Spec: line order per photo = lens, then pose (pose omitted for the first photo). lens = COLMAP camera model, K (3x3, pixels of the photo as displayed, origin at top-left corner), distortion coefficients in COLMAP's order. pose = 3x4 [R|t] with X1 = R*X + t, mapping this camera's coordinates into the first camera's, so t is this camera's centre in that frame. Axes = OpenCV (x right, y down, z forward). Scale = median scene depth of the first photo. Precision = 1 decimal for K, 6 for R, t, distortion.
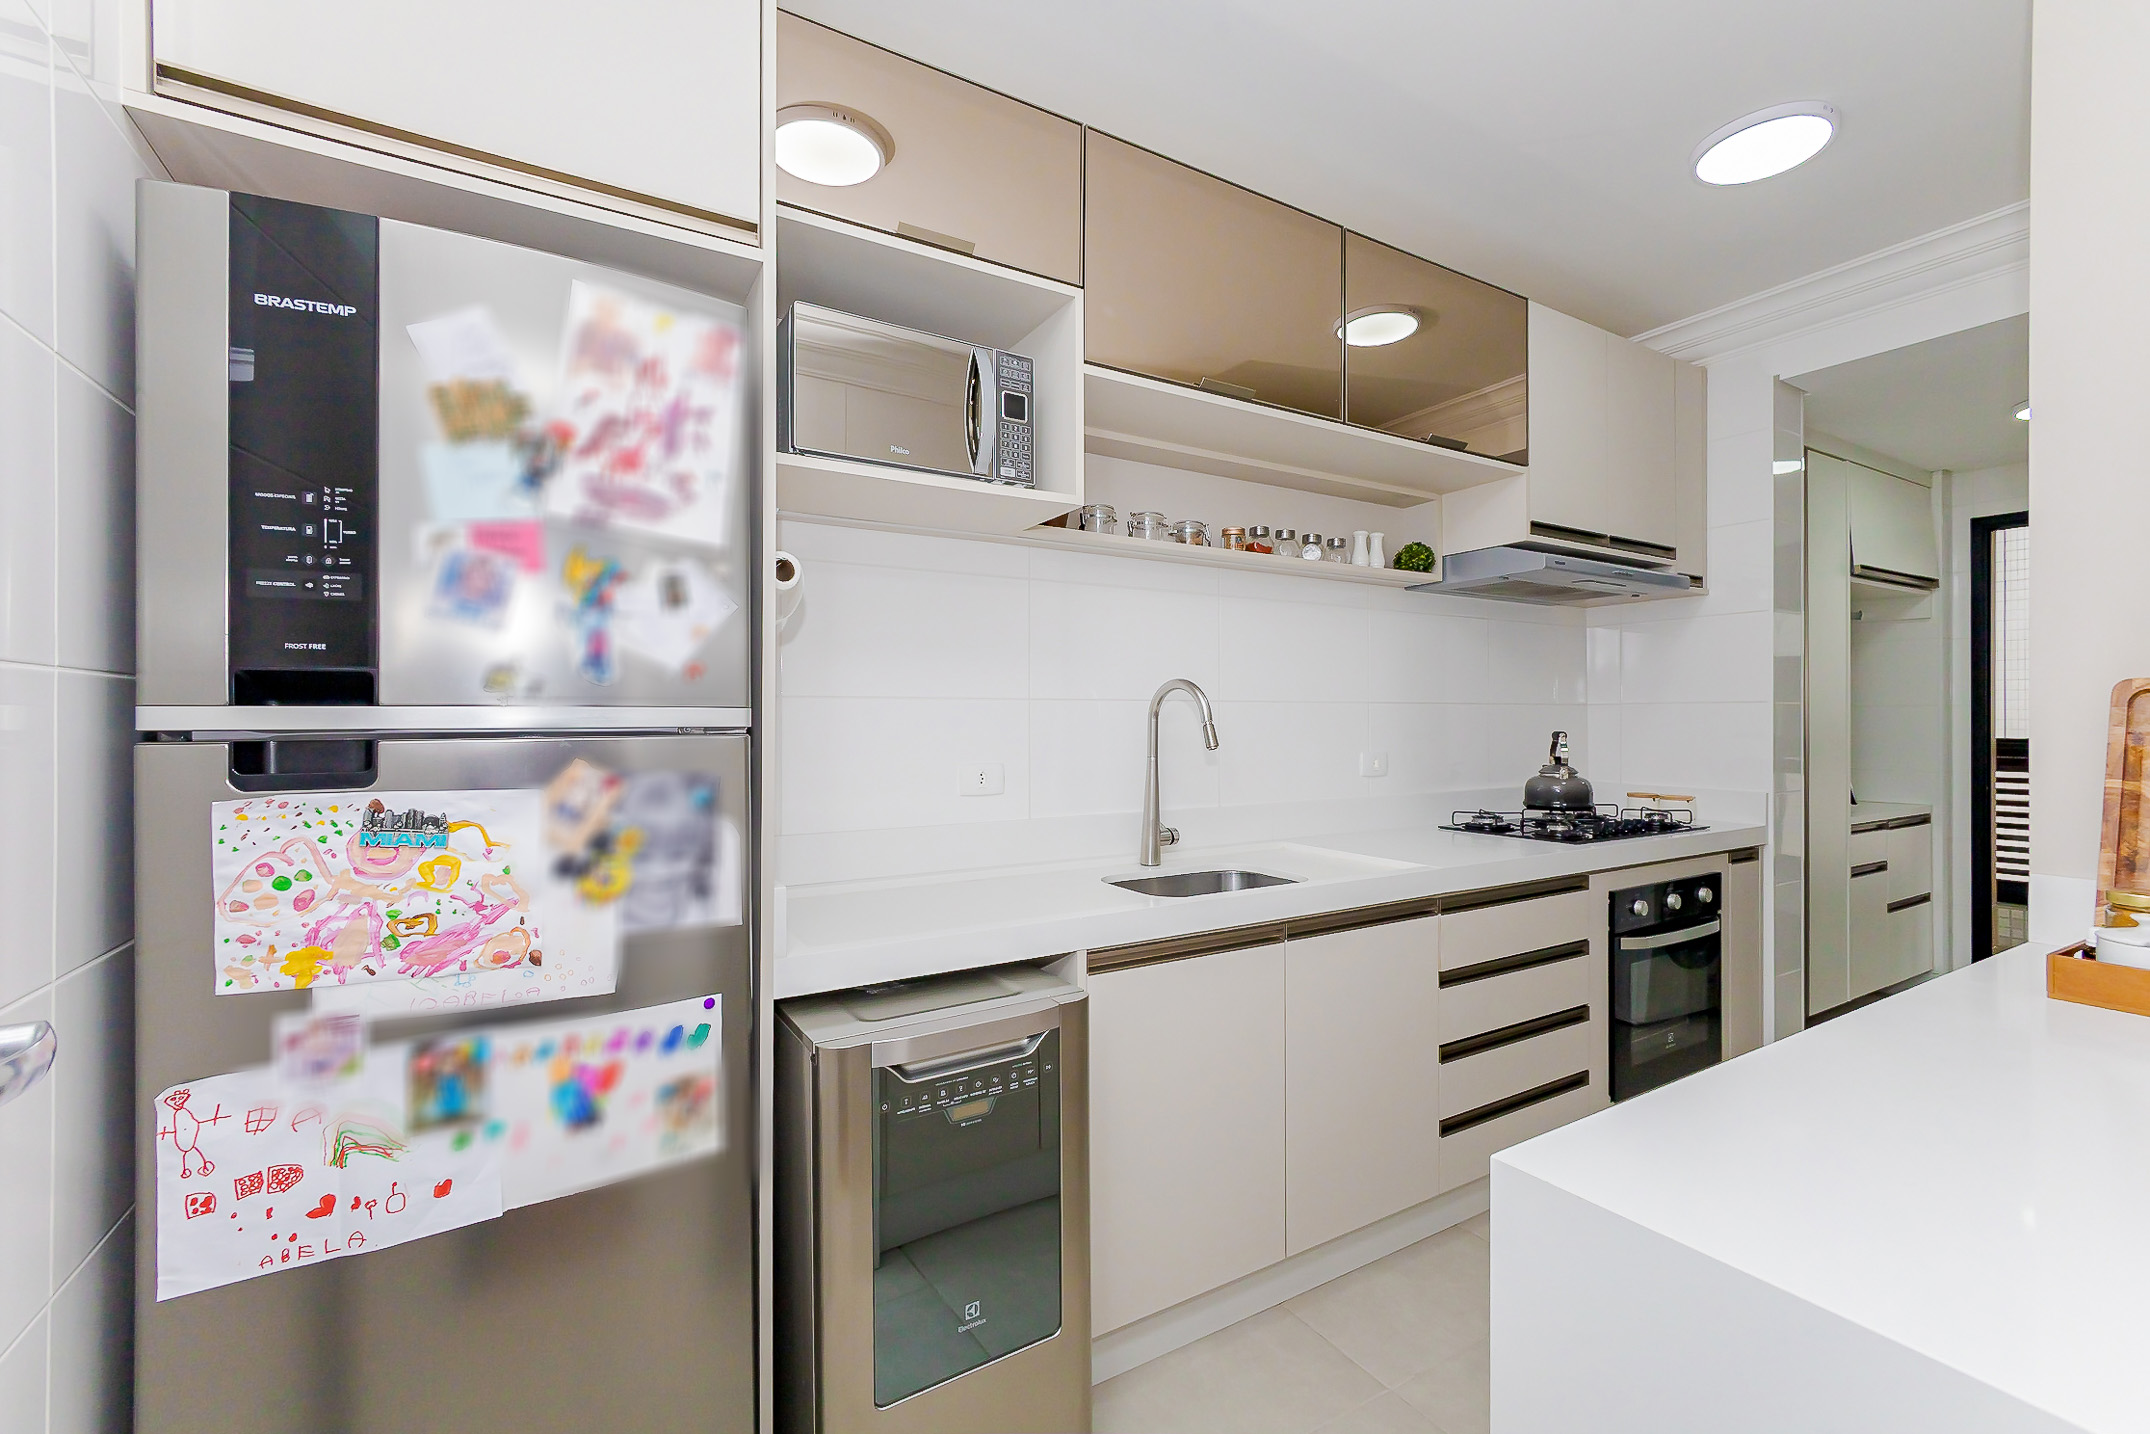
lens RADIAL K [[901.3, 0, 1073.7], [0, 901.3, 722.6], [0, 0, 1]] dist [-0.023778, -0.000111]
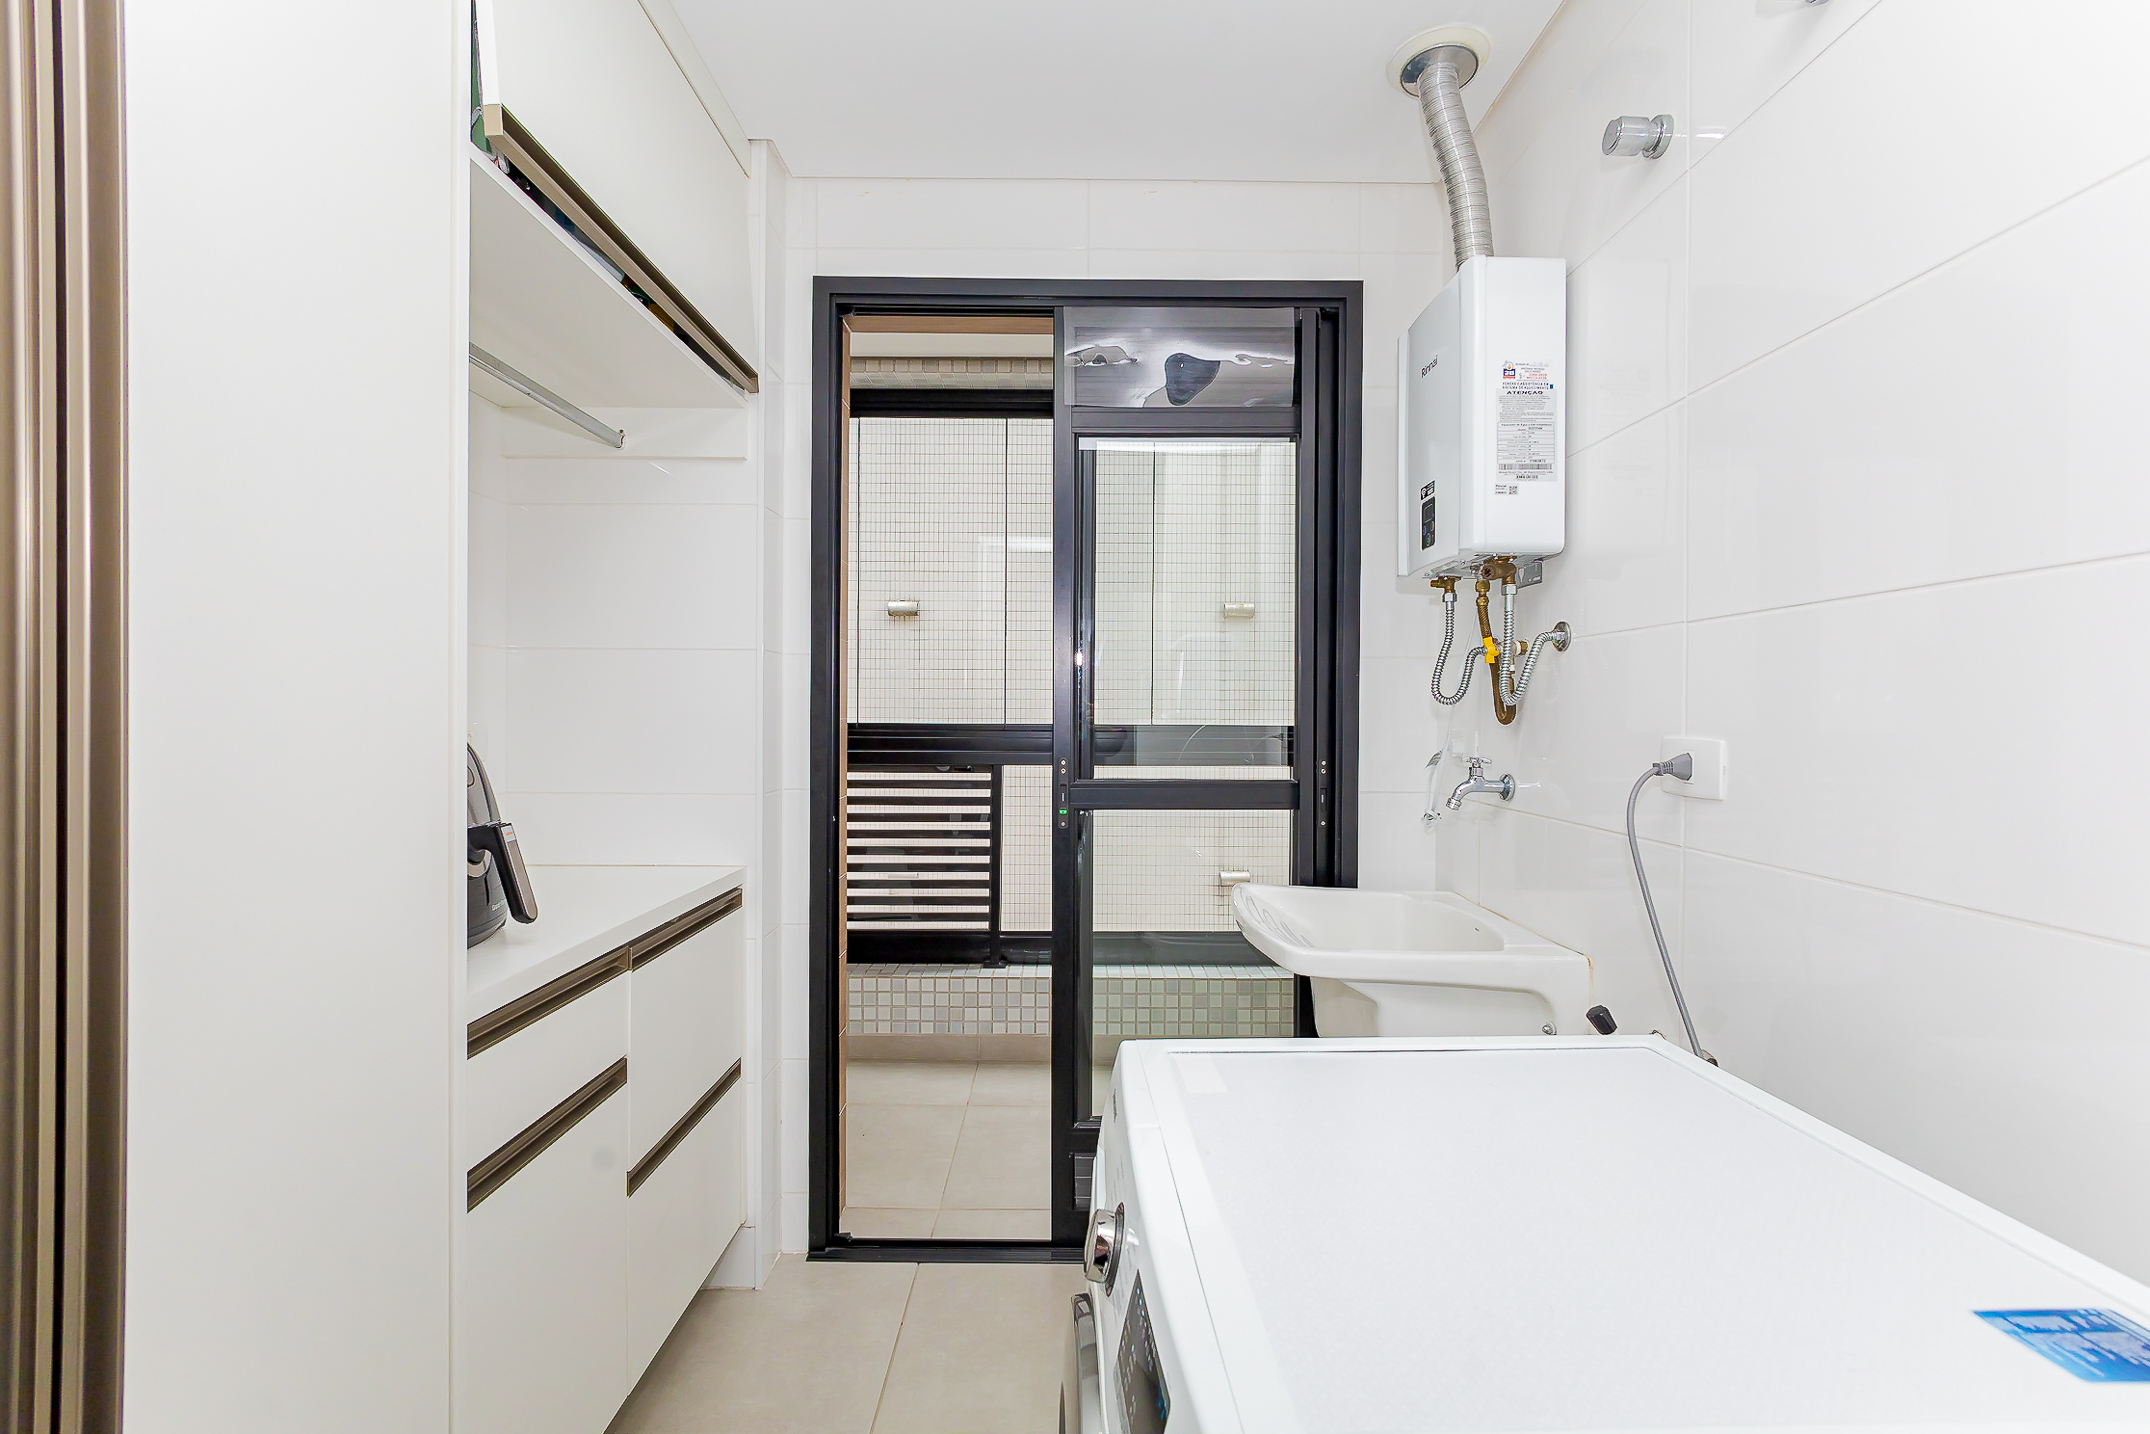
lens RADIAL K [[901.3, 0, 1073.7], [0, 901.3, 722.6], [0, 0, 1]] dist [-0.023778, -0.000111]
pose [[0.491268, -0.004102, 0.870999, 0.966036], [-0.003634, 0.999971, 0.006758, 0.022373], [-0.871001, -0.006485, 0.491239, 0.919351]]
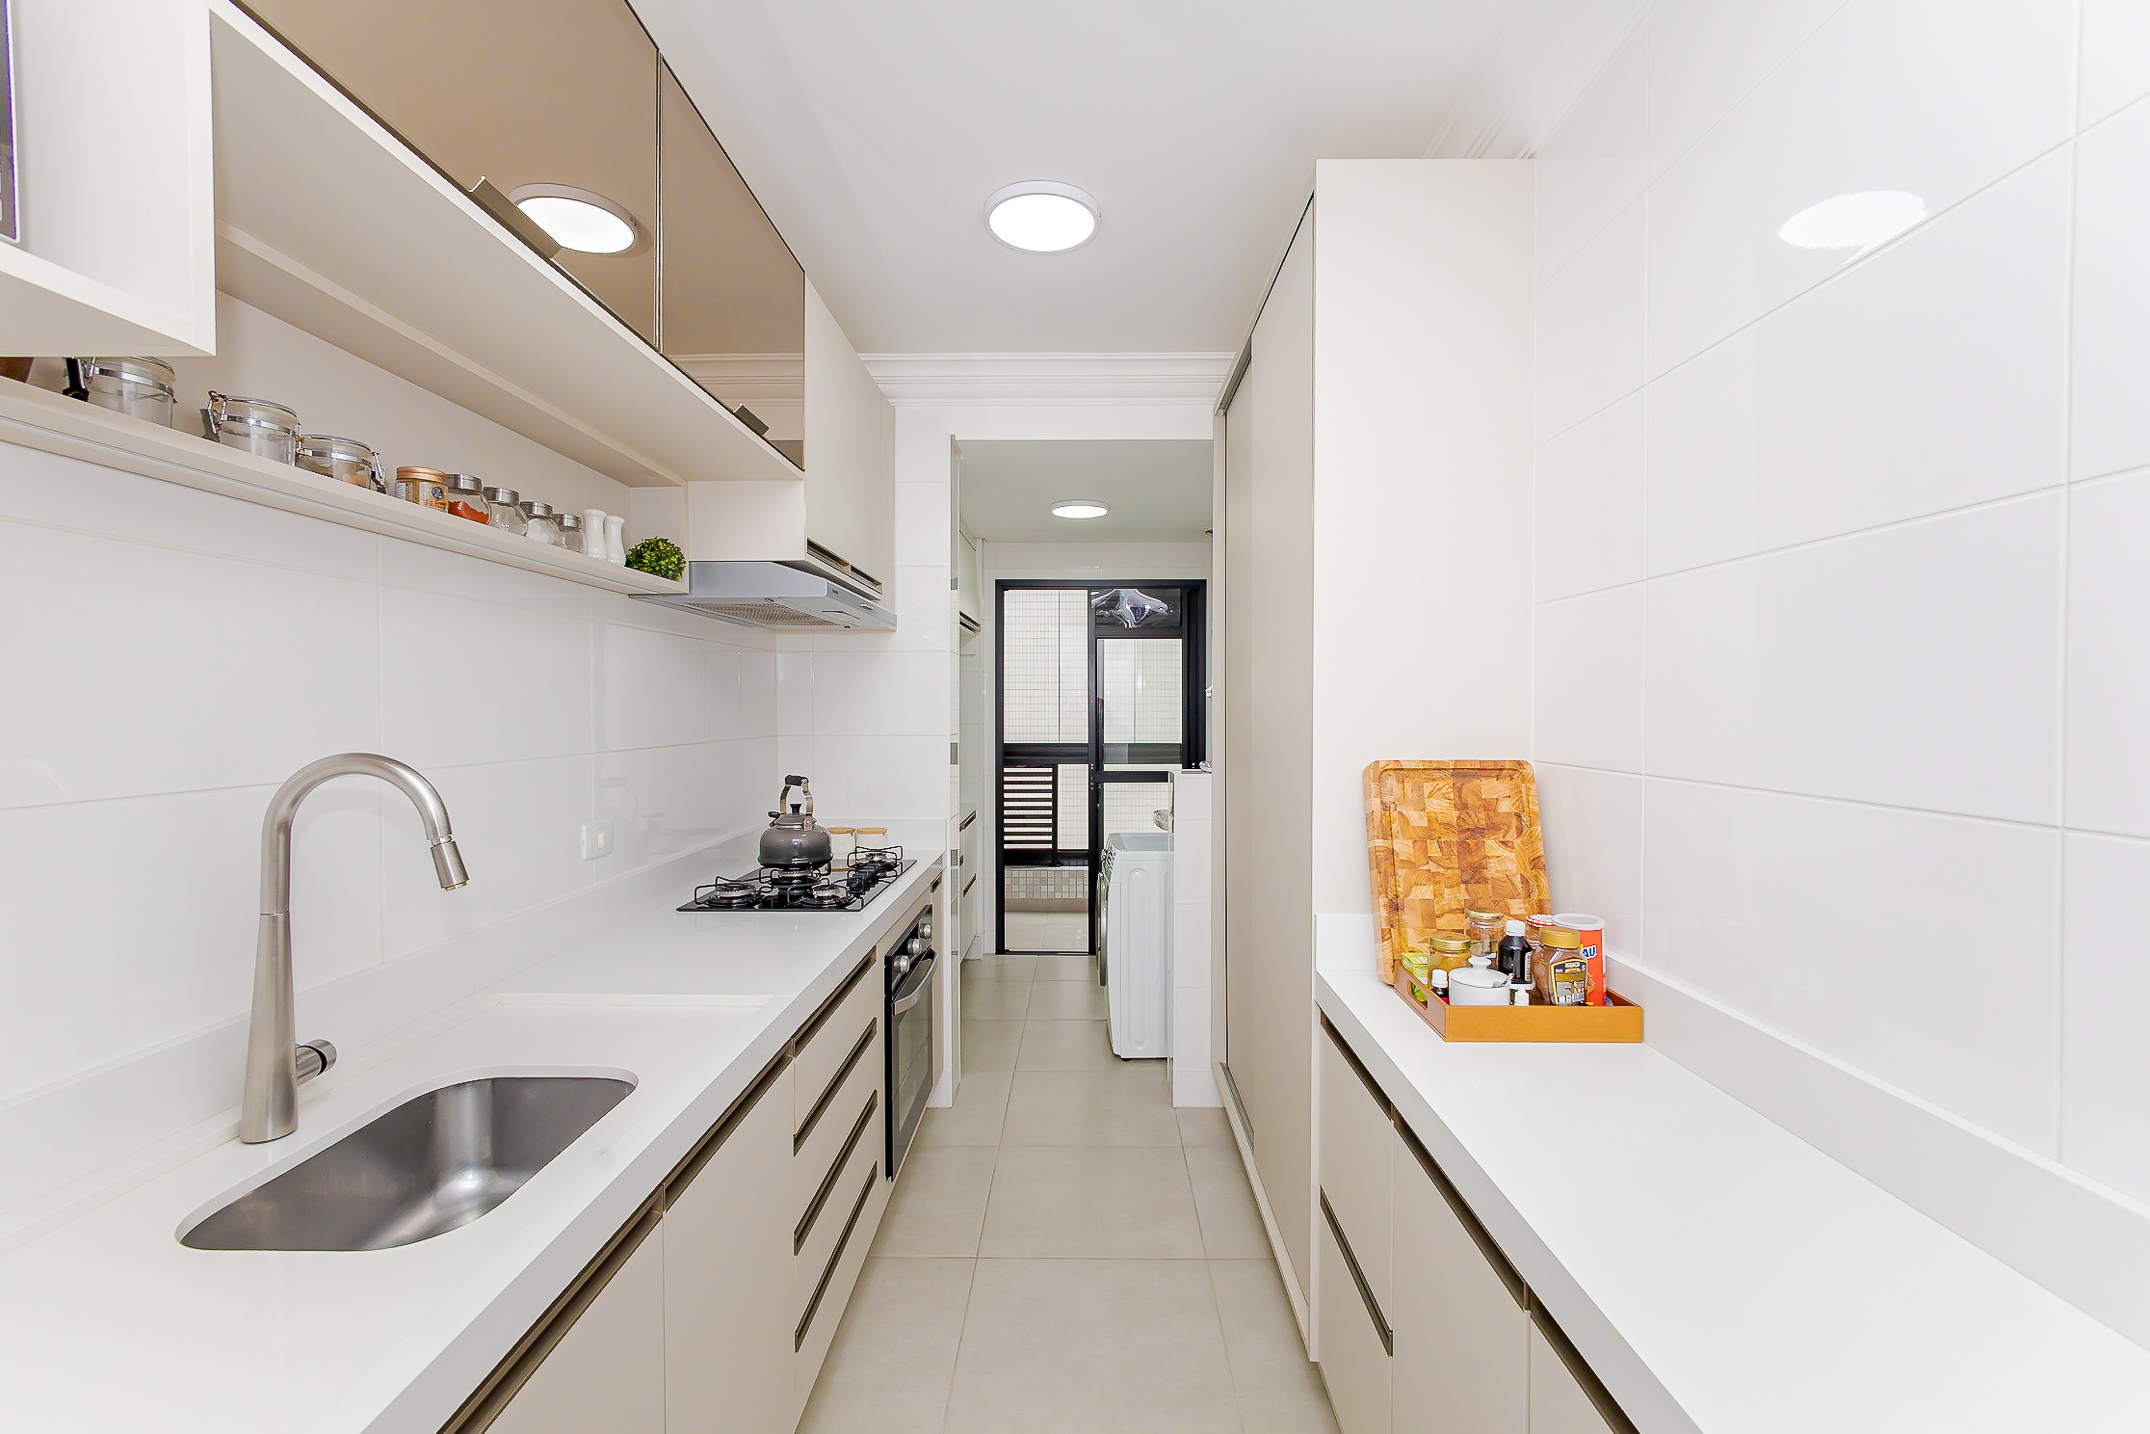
lens RADIAL K [[901.3, 0, 1073.7], [0, 901.3, 722.6], [0, 0, 1]] dist [-0.023778, -0.000111]
pose [[0.508379, -0.012987, 0.861035, -0.087692], [-0.000293, 0.999884, 0.015254, -0.060759], [-0.861133, -0.008007, 0.508316, 0.335509]]
